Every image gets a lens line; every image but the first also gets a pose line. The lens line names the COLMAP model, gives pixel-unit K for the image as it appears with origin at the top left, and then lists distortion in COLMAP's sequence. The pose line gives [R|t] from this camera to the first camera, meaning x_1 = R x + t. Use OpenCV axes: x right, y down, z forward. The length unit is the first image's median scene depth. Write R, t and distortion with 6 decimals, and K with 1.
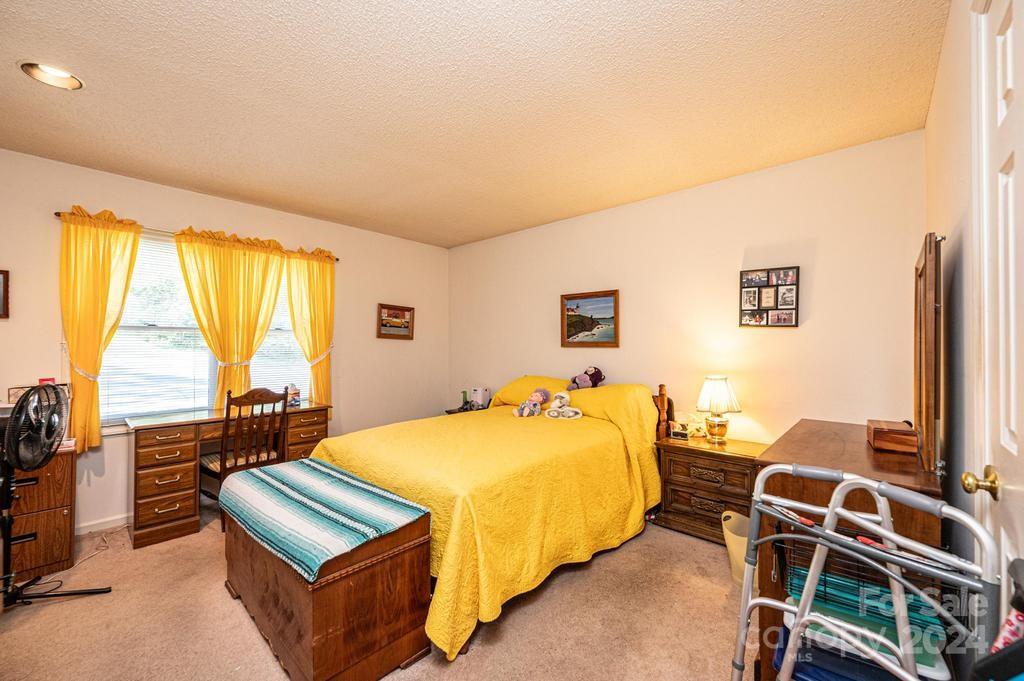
lens RADIAL K [[406.3, 0, 513.7], [0, 406.3, 344.2], [0, 0, 1]] dist [-0.001824, 0.000589]
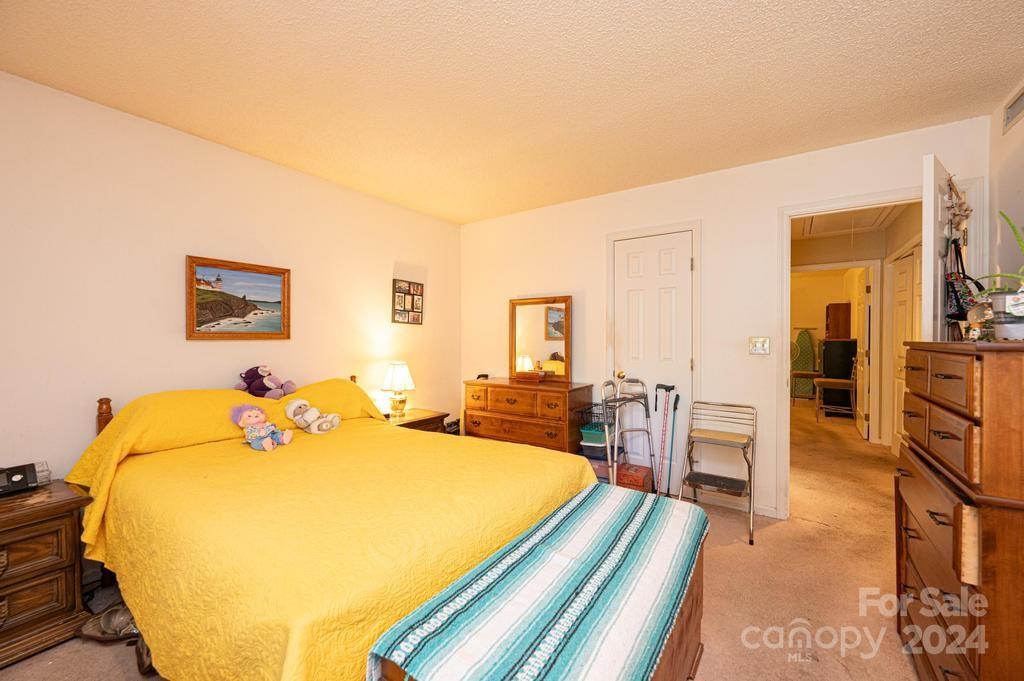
lens RADIAL K [[406.3, 0, 512.9], [0, 406.3, 337.8], [0, 0, 1]] dist [-0.001824, 0.000589]
pose [[-0.135577, 0.001944, 0.990765, -0.753474], [0.003498, 0.999993, -0.001484, 0.008407], [-0.990761, 0.003264, -0.135583, 0.805798]]
